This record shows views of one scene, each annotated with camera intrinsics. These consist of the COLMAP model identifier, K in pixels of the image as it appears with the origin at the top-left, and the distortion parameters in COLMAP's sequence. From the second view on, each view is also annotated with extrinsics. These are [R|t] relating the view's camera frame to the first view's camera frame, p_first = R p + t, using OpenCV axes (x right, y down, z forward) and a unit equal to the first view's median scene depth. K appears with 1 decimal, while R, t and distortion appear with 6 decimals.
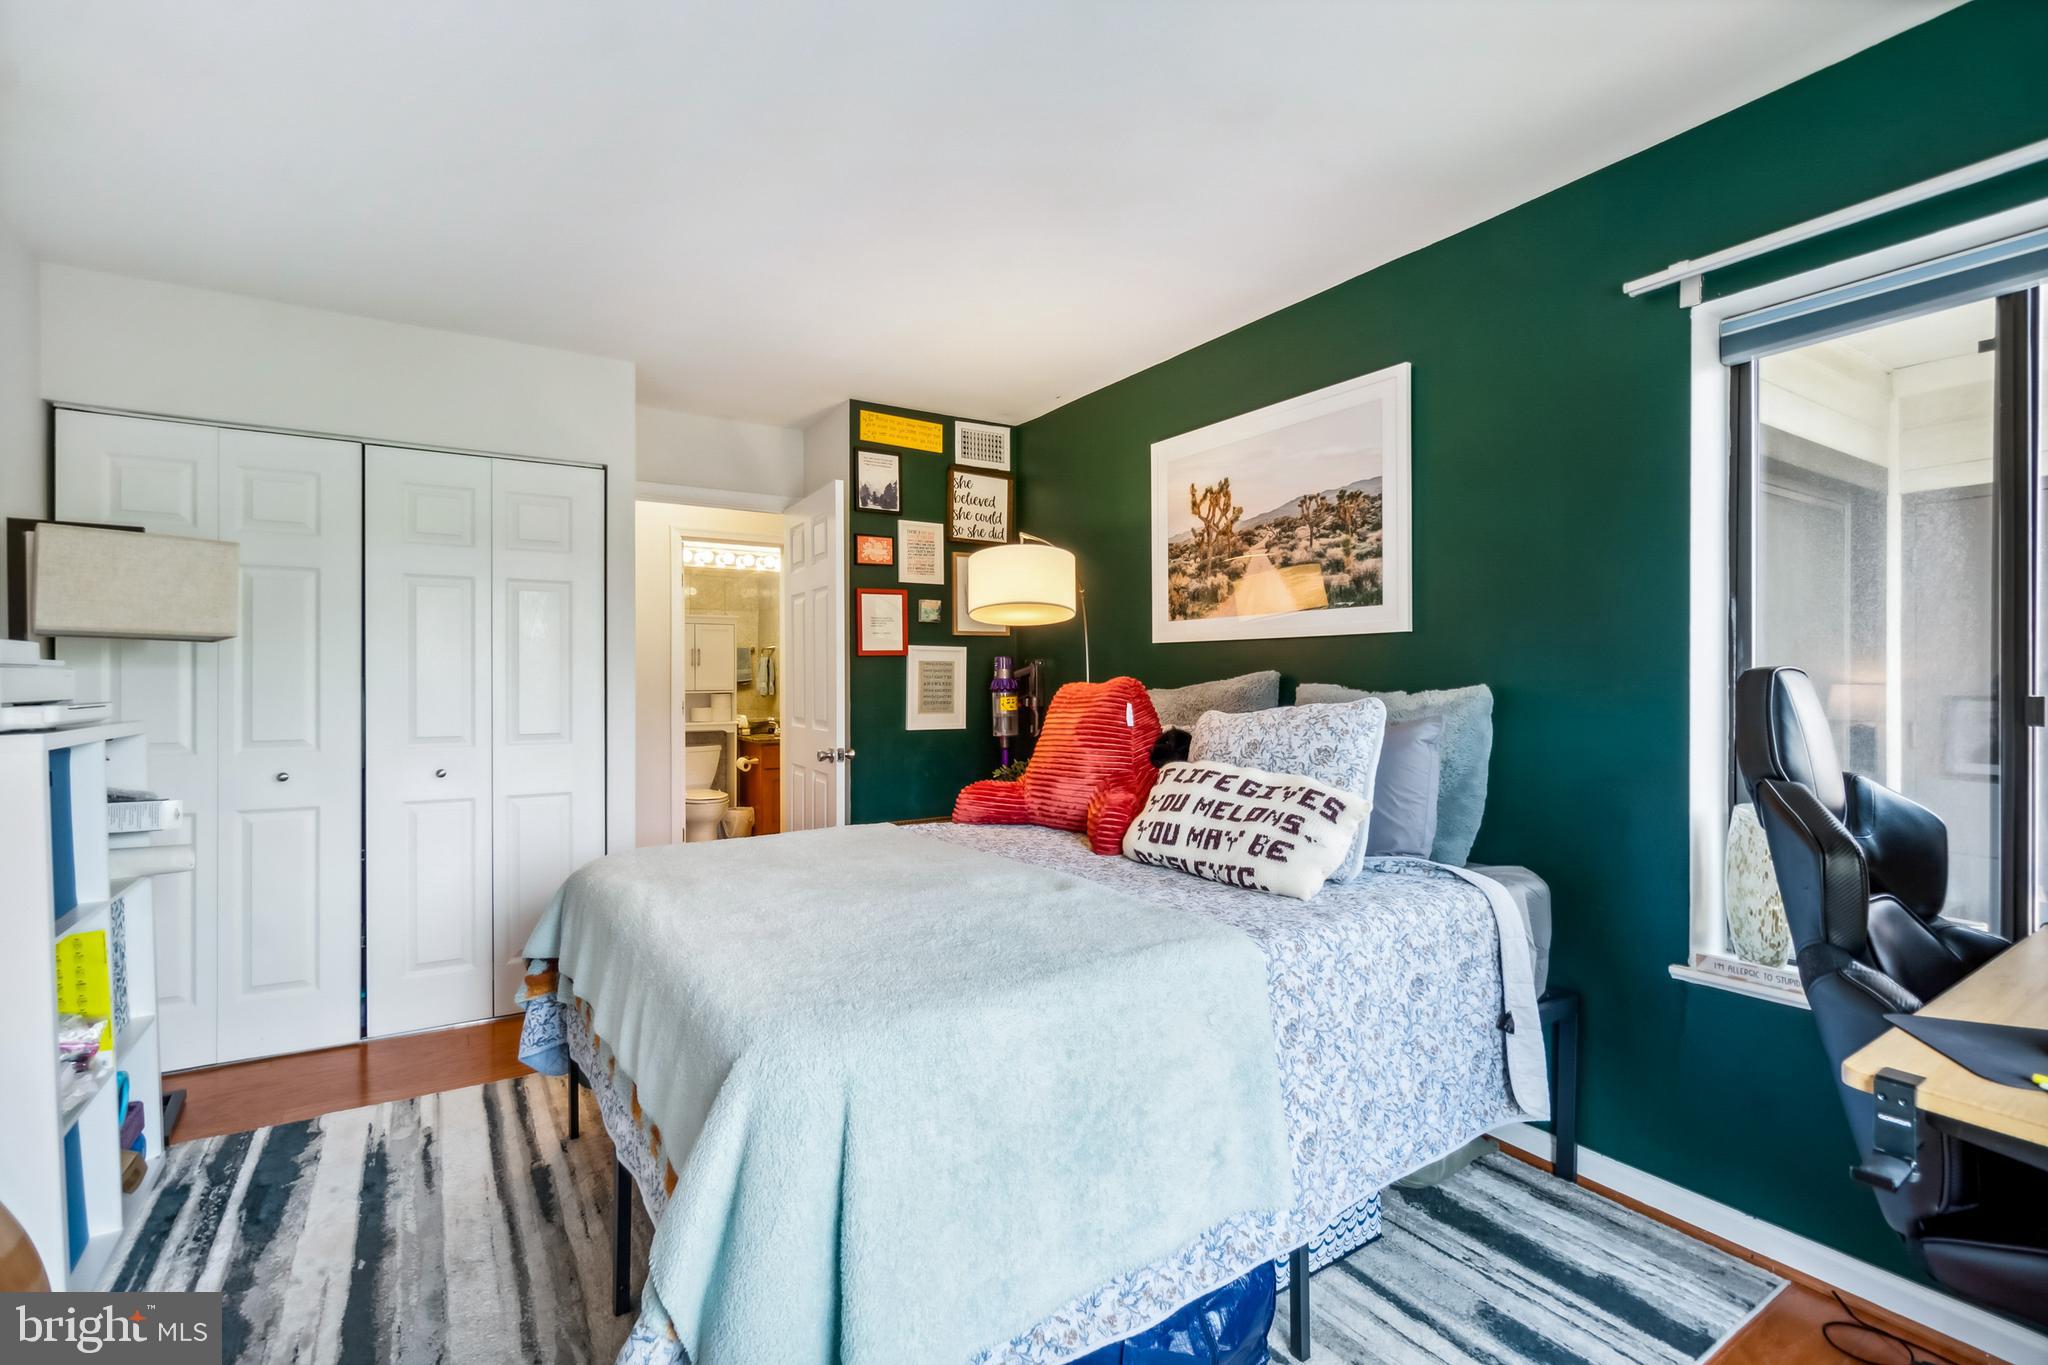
lens RADIAL K [[933.9, 0, 1028.2], [0, 933.9, 684.2], [0, 0, 1]] dist [-0.002015, 0.001596]
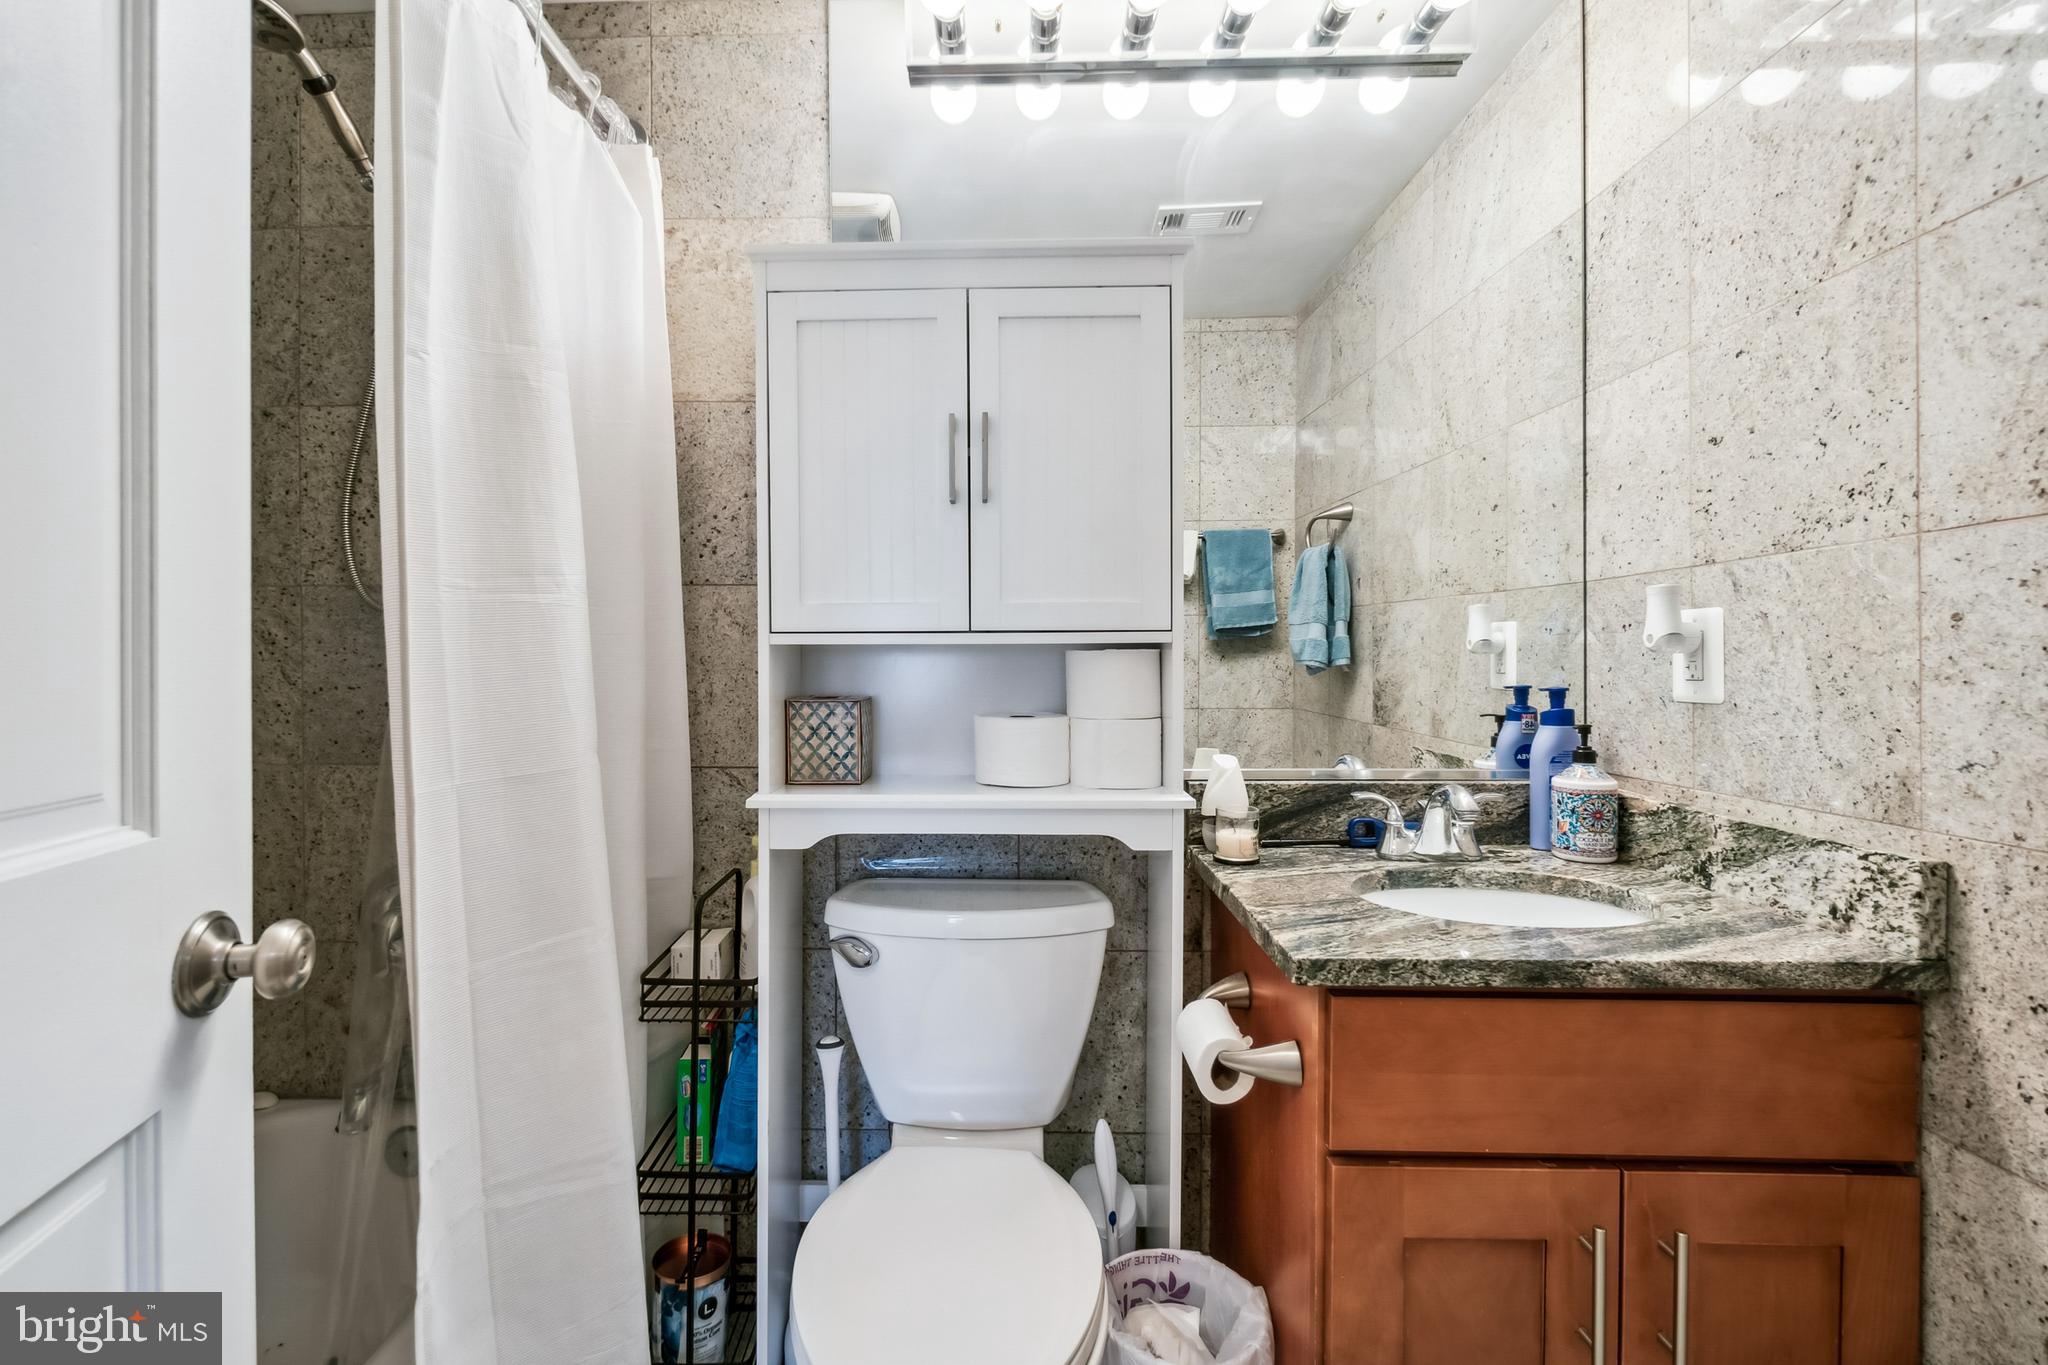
lens RADIAL K [[933.9, 0, 1021.9], [0, 933.9, 676.8], [0, 0, 1]] dist [-0.002015, 0.001596]
pose [[0.844677, 0.000061, -0.535277, -0.238534], [0.001607, 0.999995, 0.002651, 0.016065], [0.535274, -0.003099, 0.844673, 0.821810]]
